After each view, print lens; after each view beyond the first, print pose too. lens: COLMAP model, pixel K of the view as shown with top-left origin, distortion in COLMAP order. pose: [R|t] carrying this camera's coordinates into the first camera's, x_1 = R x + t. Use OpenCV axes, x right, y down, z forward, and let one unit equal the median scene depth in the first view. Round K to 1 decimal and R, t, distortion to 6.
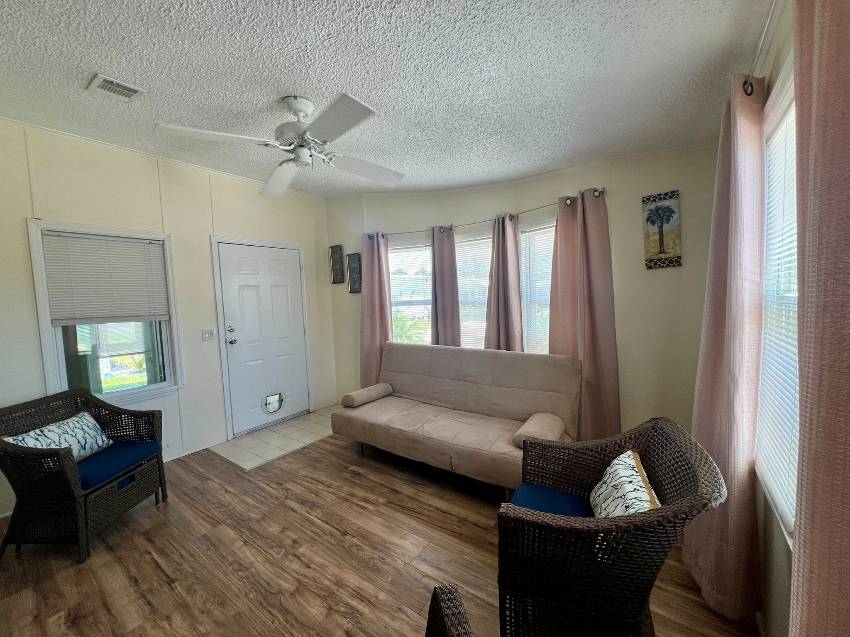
lens RADIAL K [[342.2, 0, 423.1], [0, 342.2, 317.3], [0, 0, 1]] dist [0.000362, 0.000306]
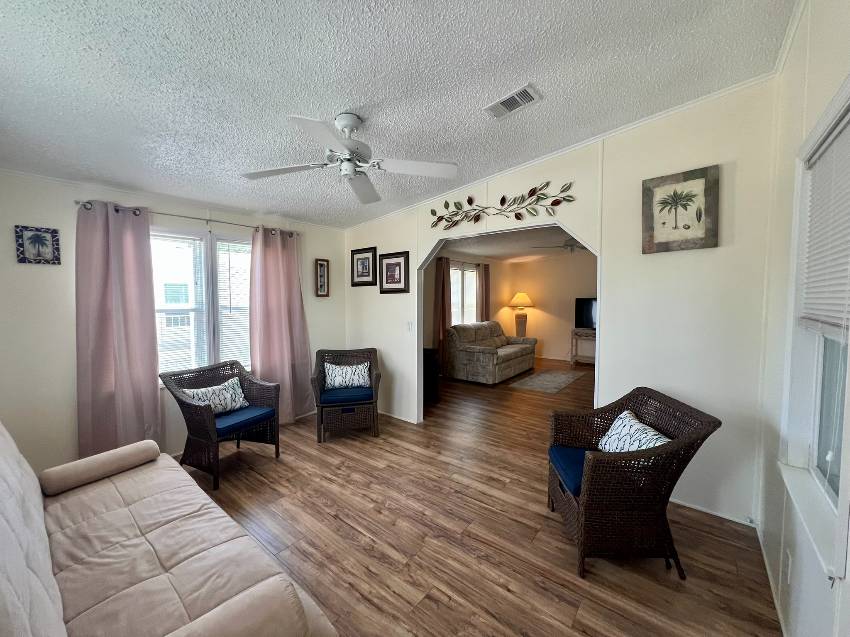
lens RADIAL K [[342.2, 0, 423.1], [0, 342.2, 317.3], [0, 0, 1]] dist [0.000362, 0.000306]
pose [[-0.998177, 0.041055, 0.044248, -0.438943], [0.045772, 0.992712, 0.111480, -0.081425], [-0.039349, 0.113303, -0.992781, 1.510440]]
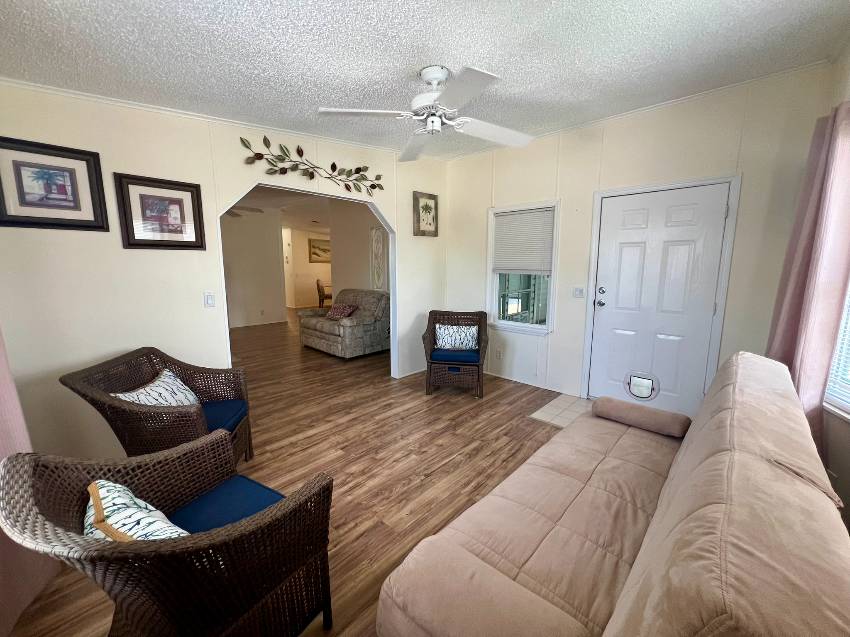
lens RADIAL K [[342.4, 0, 422.9], [0, 342.4, 317.2], [0, 0, 1]] dist [-0.000642, 0.000569]
pose [[-0.113320, 0.189353, -0.975348, 0.571731], [-0.058188, 0.978722, 0.196768, -0.065938], [0.991853, 0.079051, -0.099890, 0.796890]]
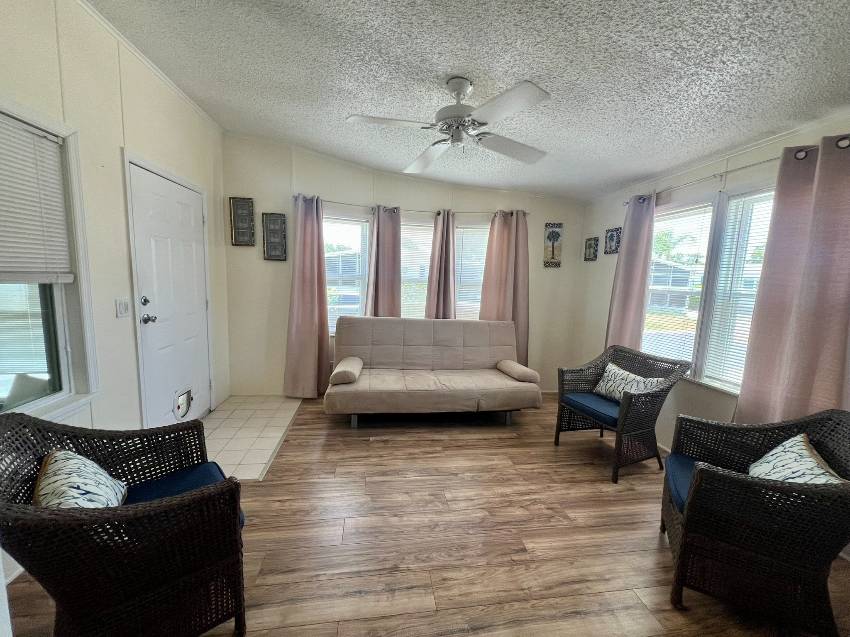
lens RADIAL K [[341.2, 0, 424.8], [0, 341.2, 316.8], [0, 0, 1]] dist [-0.000184, 0.000181]
pose [[0.705985, -0.020888, 0.707919, -0.845840], [-0.023657, 0.998312, 0.053049, 0.023495], [-0.707832, -0.054199, 0.704299, 0.209148]]
